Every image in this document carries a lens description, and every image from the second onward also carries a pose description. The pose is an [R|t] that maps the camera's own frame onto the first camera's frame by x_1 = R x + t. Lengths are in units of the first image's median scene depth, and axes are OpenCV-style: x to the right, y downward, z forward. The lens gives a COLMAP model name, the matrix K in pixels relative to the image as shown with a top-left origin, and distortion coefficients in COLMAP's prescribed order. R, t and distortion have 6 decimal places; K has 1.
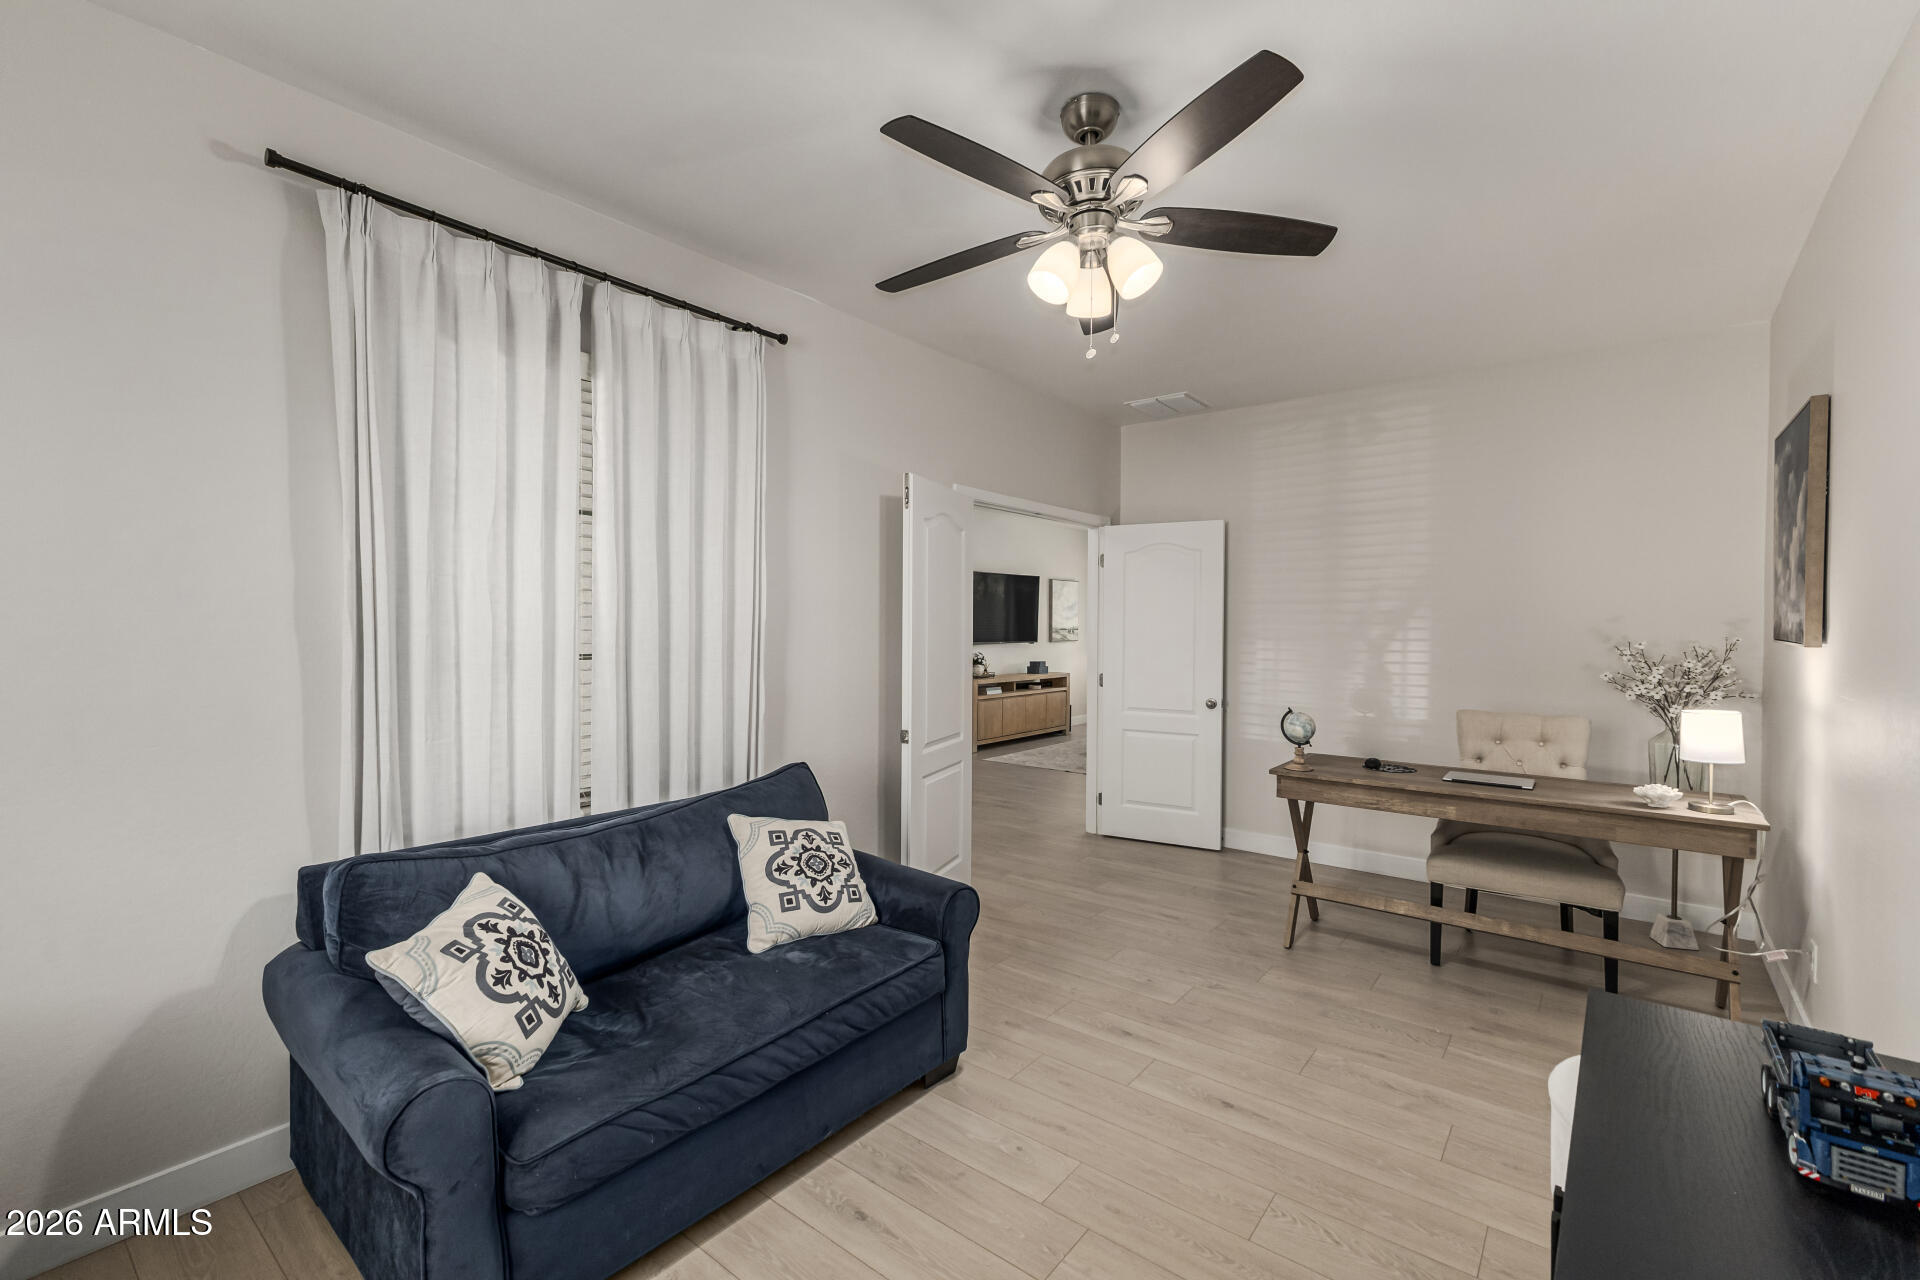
lens RADIAL K [[830.8, 0, 958.8], [0, 830.8, 644.6], [0, 0, 1]] dist [0.010435, -0.003291]
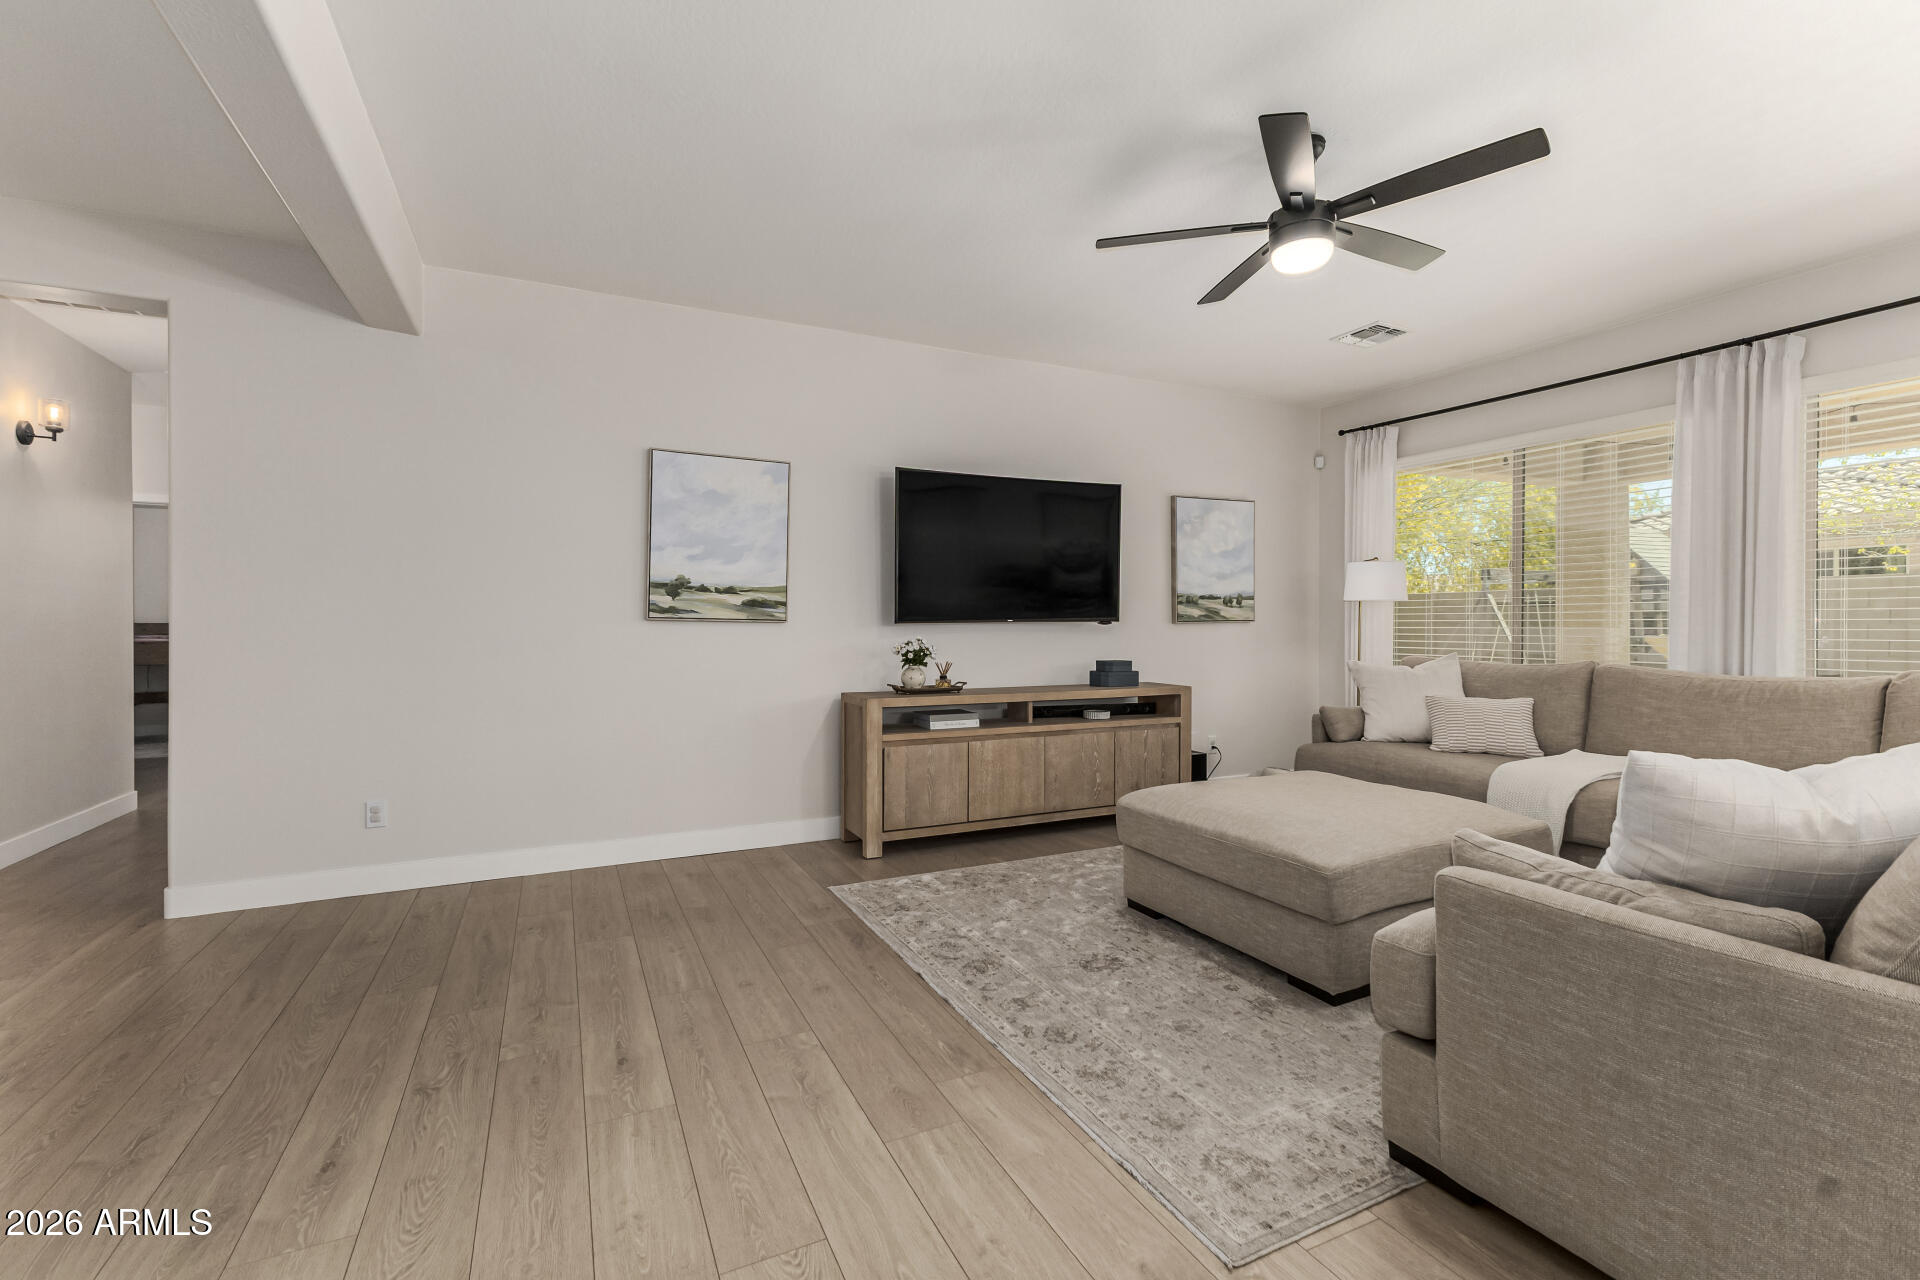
lens RADIAL K [[830.8, 0, 963.3], [0, 830.8, 625.7], [0, 0, 1]] dist [0.010435, -0.003291]
pose [[0.897496, -0.003818, -0.441006, 0.229369], [-0.005122, 0.999805, -0.019079, 0.009355], [0.440993, 0.019383, 0.897301, 0.528848]]
